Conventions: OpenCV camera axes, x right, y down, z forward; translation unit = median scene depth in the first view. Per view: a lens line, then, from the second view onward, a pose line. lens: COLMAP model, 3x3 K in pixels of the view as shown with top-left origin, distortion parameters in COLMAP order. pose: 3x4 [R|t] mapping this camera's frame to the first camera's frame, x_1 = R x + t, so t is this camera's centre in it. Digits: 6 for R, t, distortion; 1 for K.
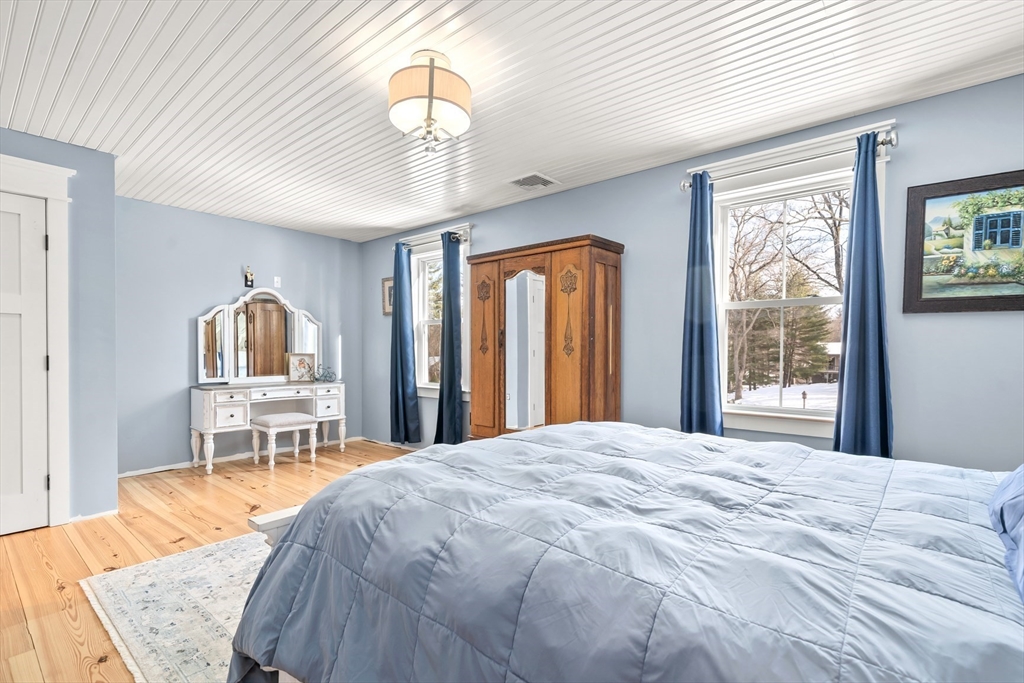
lens RADIAL K [[471.0, 0, 508.1], [0, 471.0, 348.7], [0, 0, 1]] dist [0.001978, 0.000274]
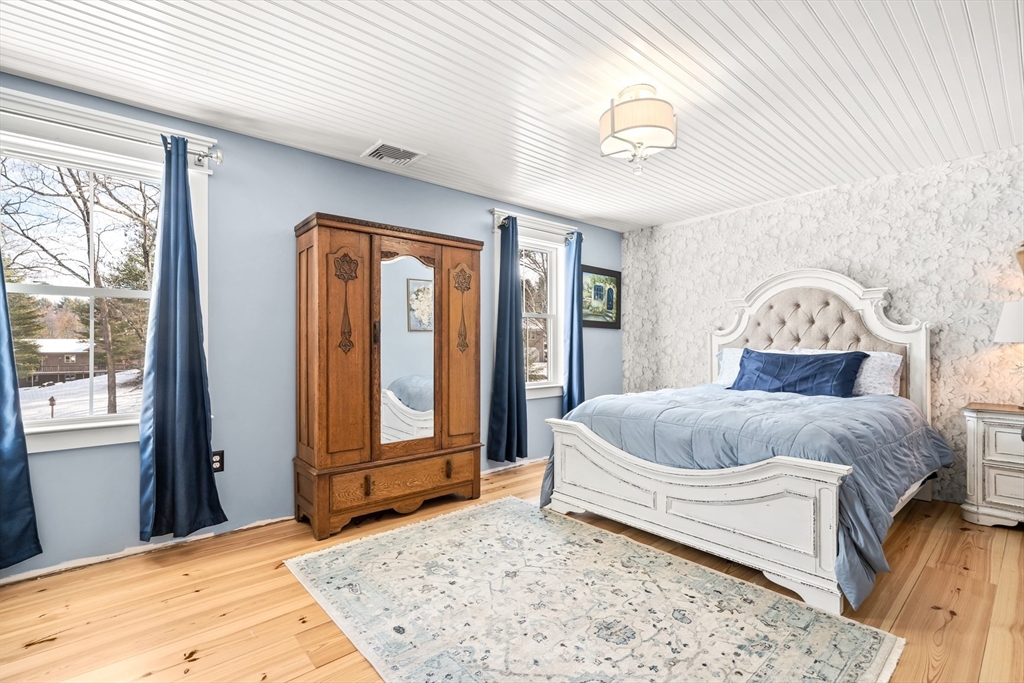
lens RADIAL K [[471.0, 0, 507.9], [0, 471.0, 342.4], [0, 0, 1]] dist [0.001978, 0.000274]
pose [[0.152241, 0.003519, 0.988337, -0.760712], [0.003807, 0.999984, -0.004146, -0.000966], [-0.988336, 0.004393, 0.152225, 0.646901]]
